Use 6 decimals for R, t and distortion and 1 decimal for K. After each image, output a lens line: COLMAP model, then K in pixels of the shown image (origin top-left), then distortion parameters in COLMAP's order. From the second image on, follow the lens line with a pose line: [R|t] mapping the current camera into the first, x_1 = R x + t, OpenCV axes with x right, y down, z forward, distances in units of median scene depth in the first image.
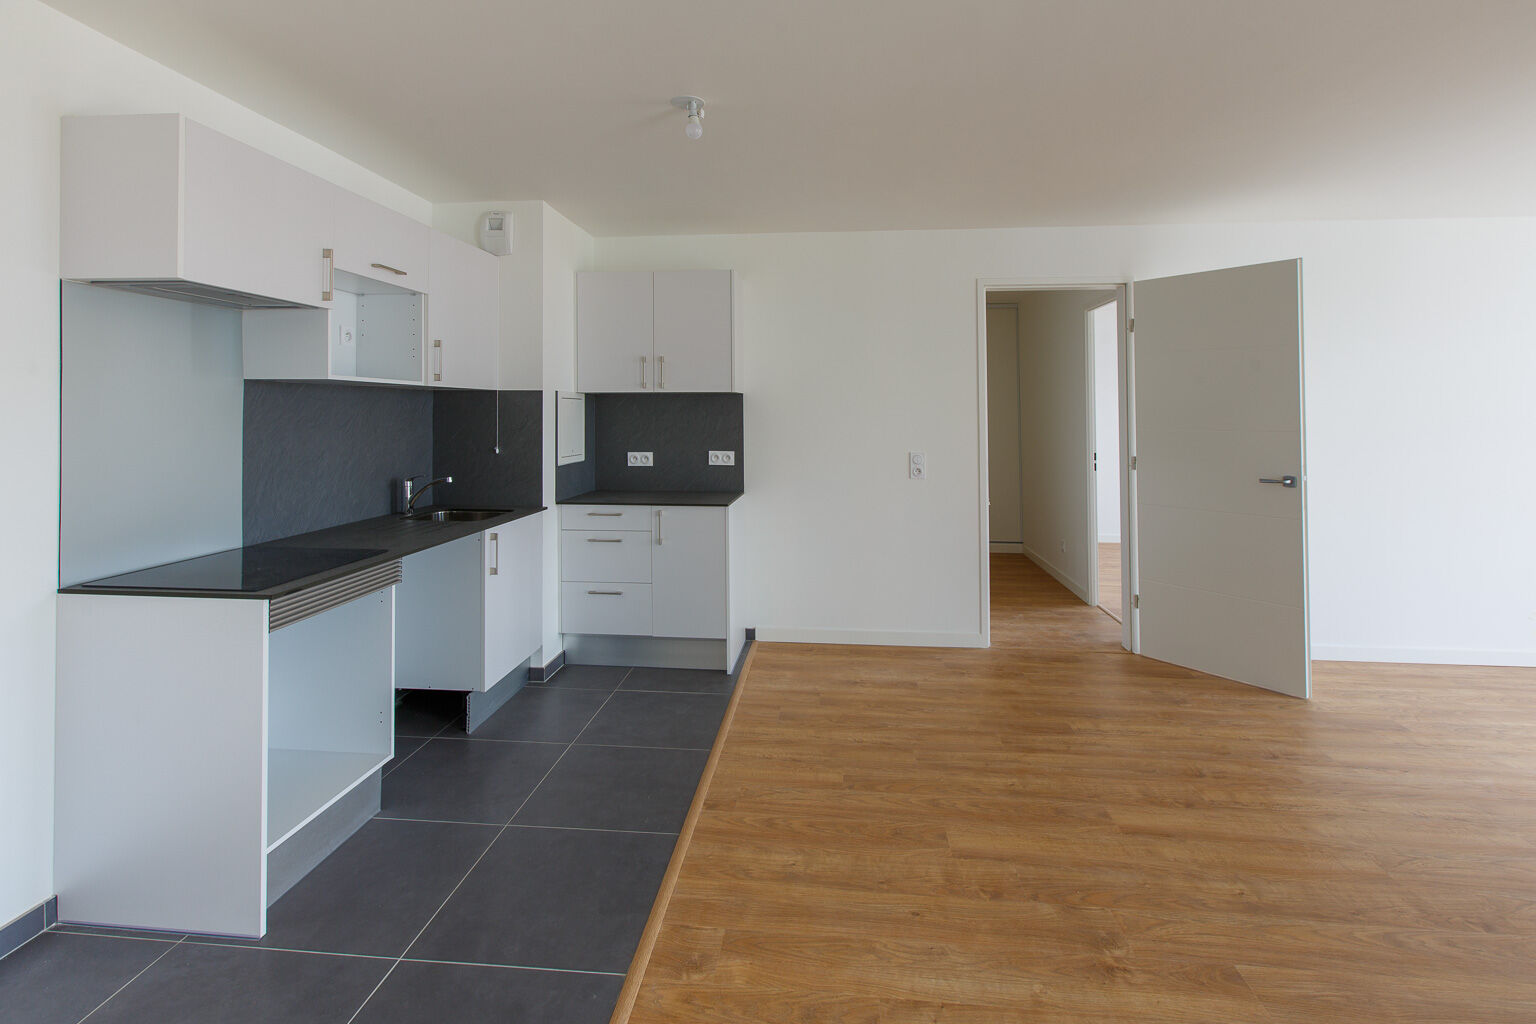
lens RADIAL K [[731.1, 0, 769.6], [0, 731.1, 411.2], [0, 0, 1]] dist [-0.000187, -0.000669]
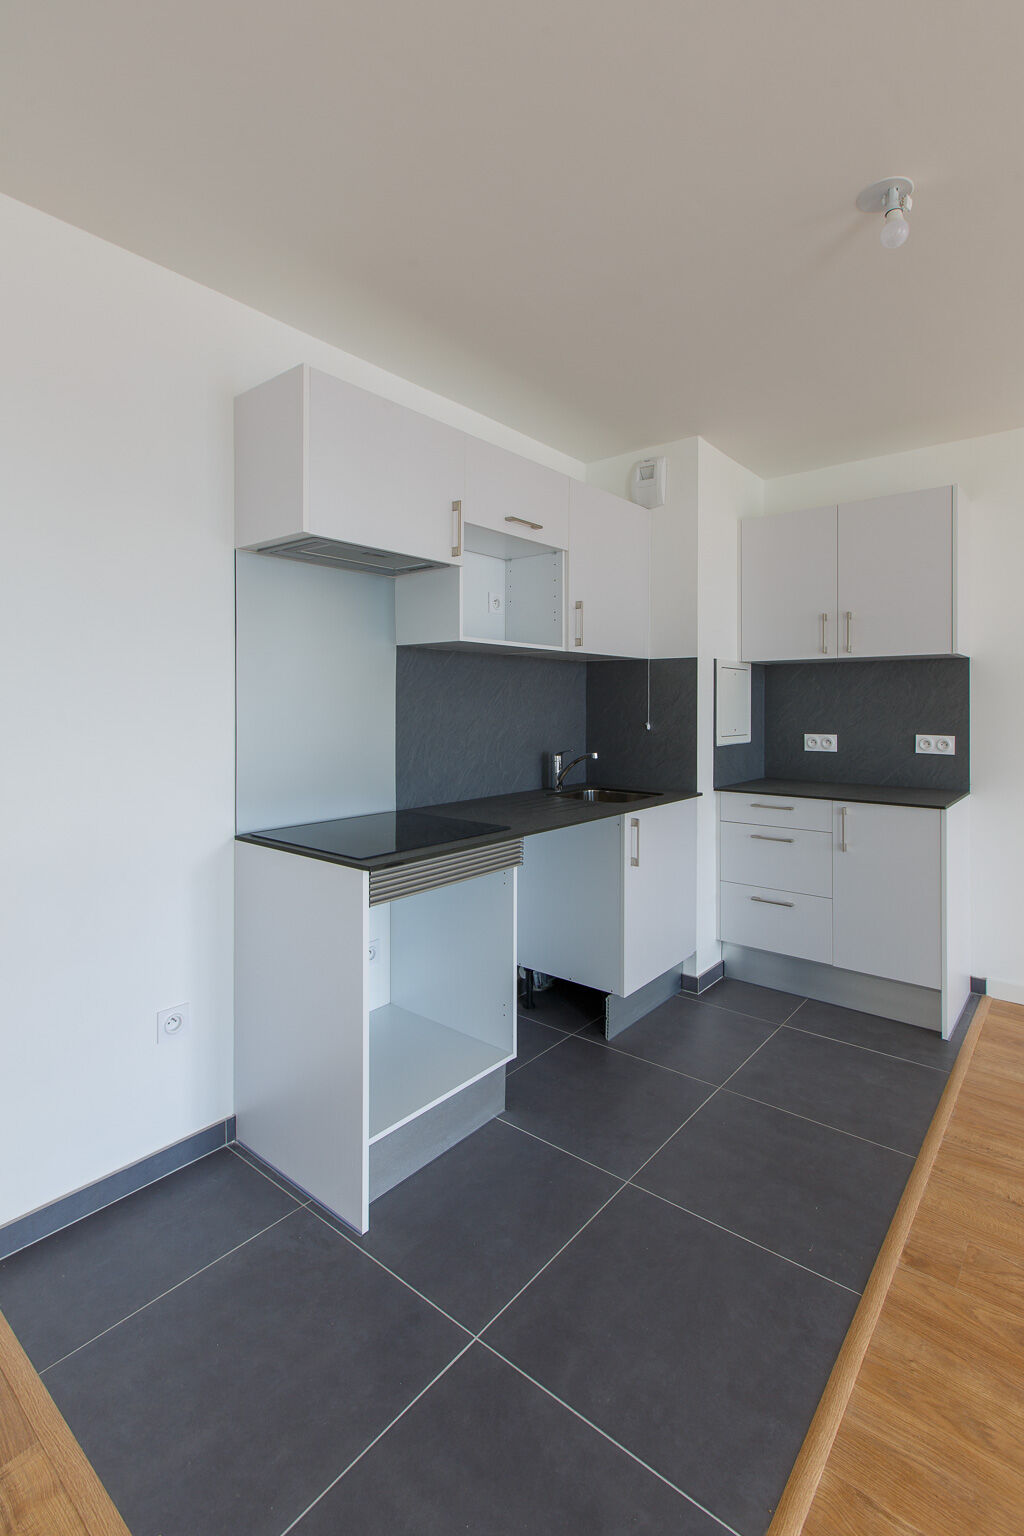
lens RADIAL K [[709.3, 0, 528.6], [0, 709.3, 713.9], [0, 0, 1]] dist [-0.000155, -0.000860]
pose [[0.835003, 0.008146, -0.550185, -0.020287], [0.000990, 0.999867, 0.016306, 0.030235], [0.550244, -0.014160, 0.834884, 0.239336]]
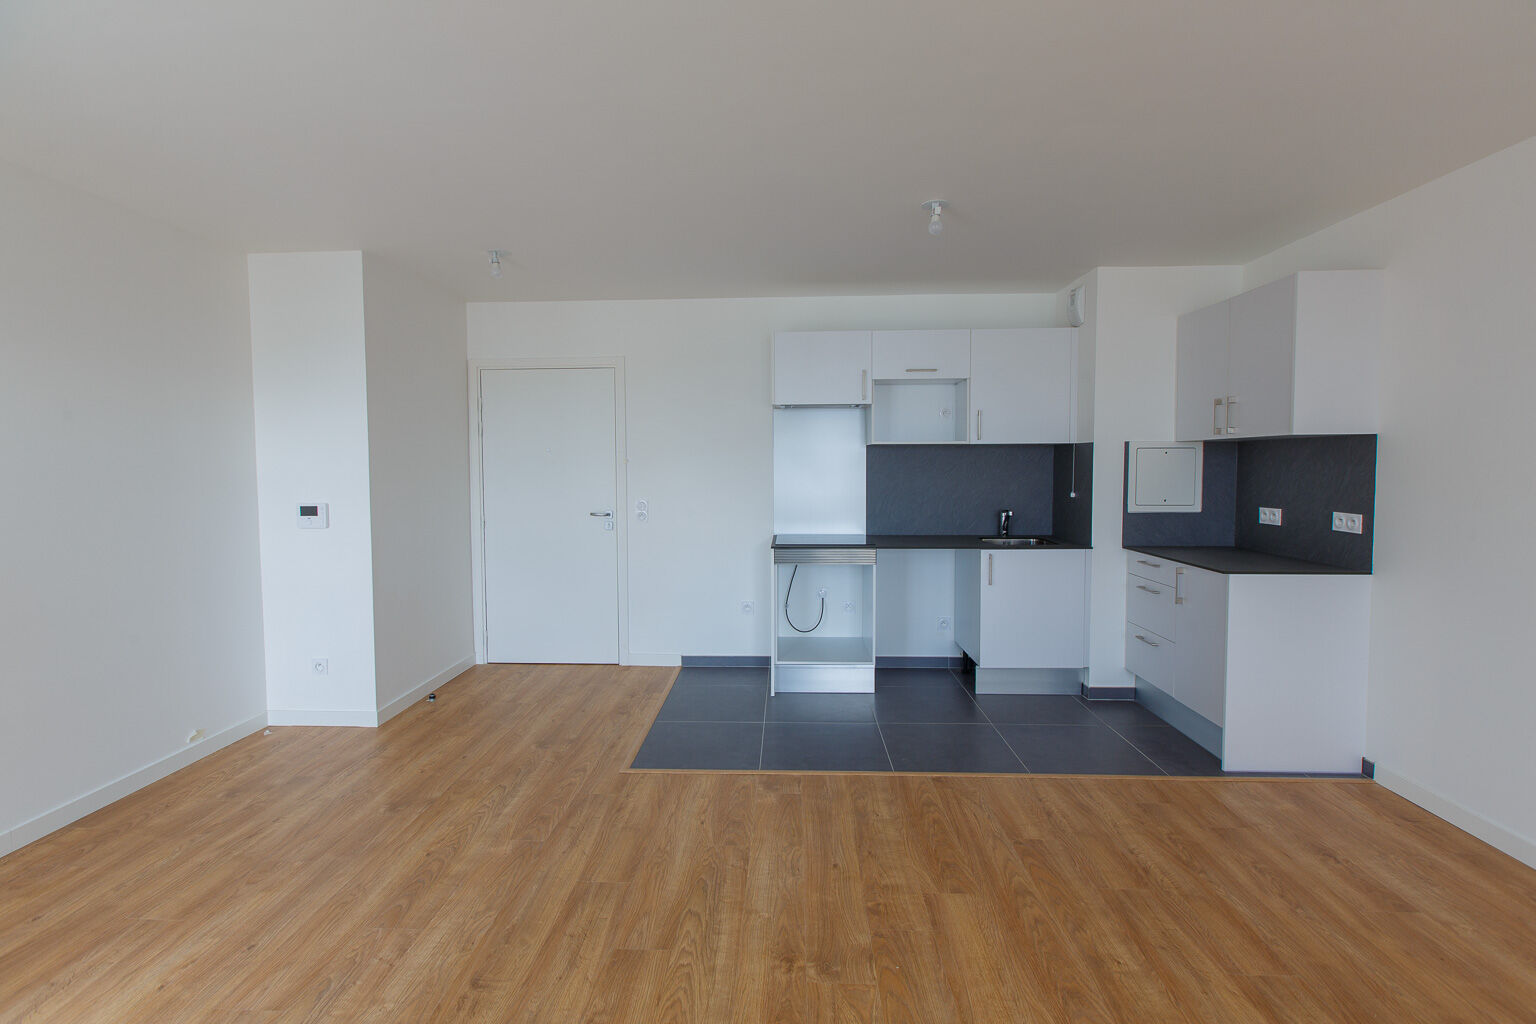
lens RADIAL K [[693.0, 0, 768.0], [0, 693.0, 512.0], [0, 0, 1]] dist [0.000201, -0.000001]
pose [[0.059029, 0.068225, -0.995922, 0.894424], [0.008009, 0.997597, 0.068814, 0.000666], [0.998224, -0.012039, 0.058341, 0.551856]]
